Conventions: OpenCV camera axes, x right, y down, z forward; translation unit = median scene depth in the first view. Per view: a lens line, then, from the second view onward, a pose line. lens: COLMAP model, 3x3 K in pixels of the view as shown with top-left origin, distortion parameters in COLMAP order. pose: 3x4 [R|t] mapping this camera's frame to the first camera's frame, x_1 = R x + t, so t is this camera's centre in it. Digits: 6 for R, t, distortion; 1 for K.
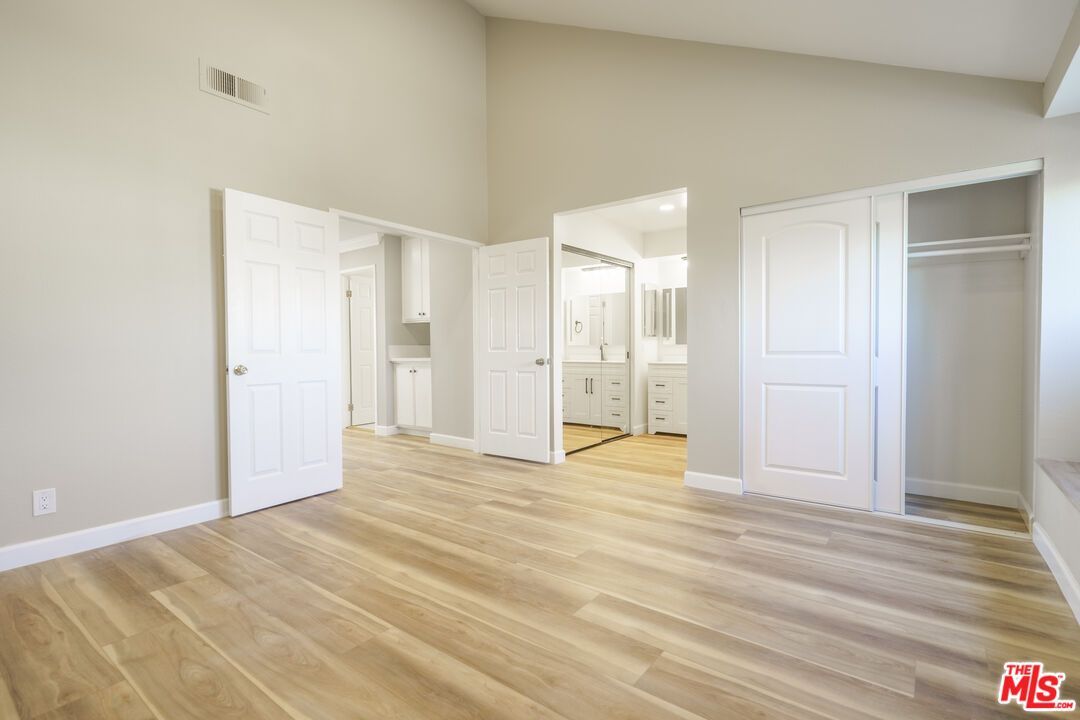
lens RADIAL K [[501.6, 0, 538.5], [0, 501.6, 363.5], [0, 0, 1]] dist [0.003159, 0.000023]
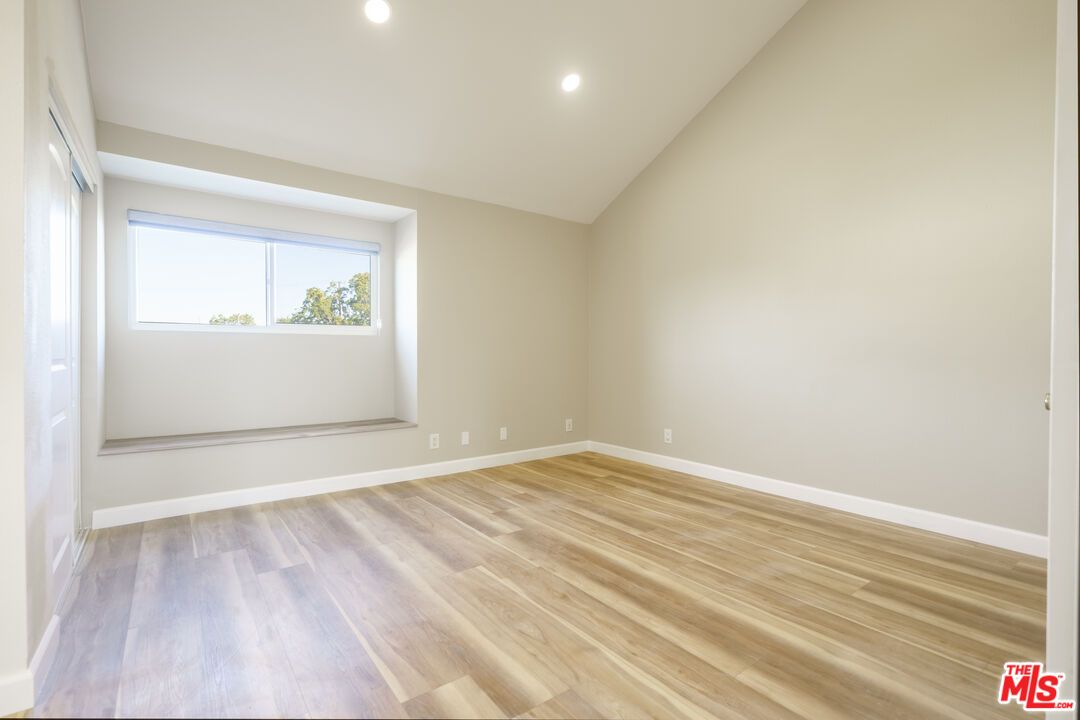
lens RADIAL K [[501.6, 0, 538.5], [0, 501.6, 363.5], [0, 0, 1]] dist [0.003159, 0.000023]
pose [[-0.961530, -0.002837, 0.274684, -0.314859], [0.010881, 0.998769, 0.048405, -0.071682], [-0.274483, 0.049531, -0.960315, 1.901469]]
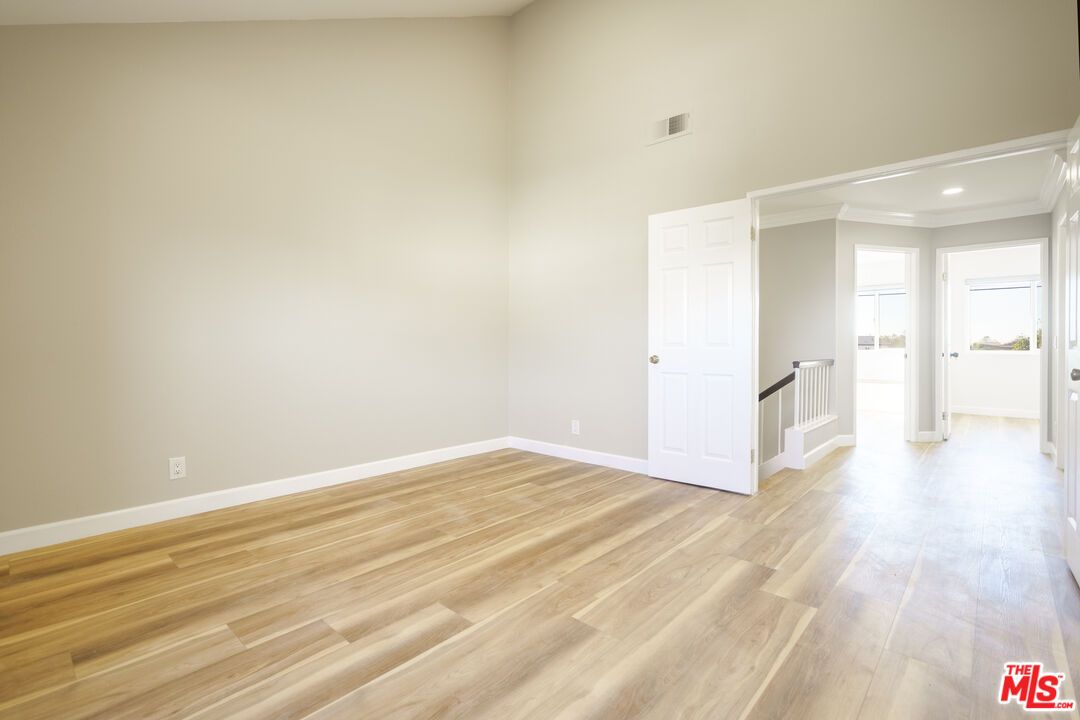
lens RADIAL K [[501.6, 0, 538.5], [0, 501.6, 363.5], [0, 0, 1]] dist [0.003159, 0.000023]
pose [[-0.080284, 0.045349, -0.995740, 0.831550], [-0.030148, 0.998397, 0.047900, -0.045309], [0.996316, 0.033865, -0.078788, 0.983099]]
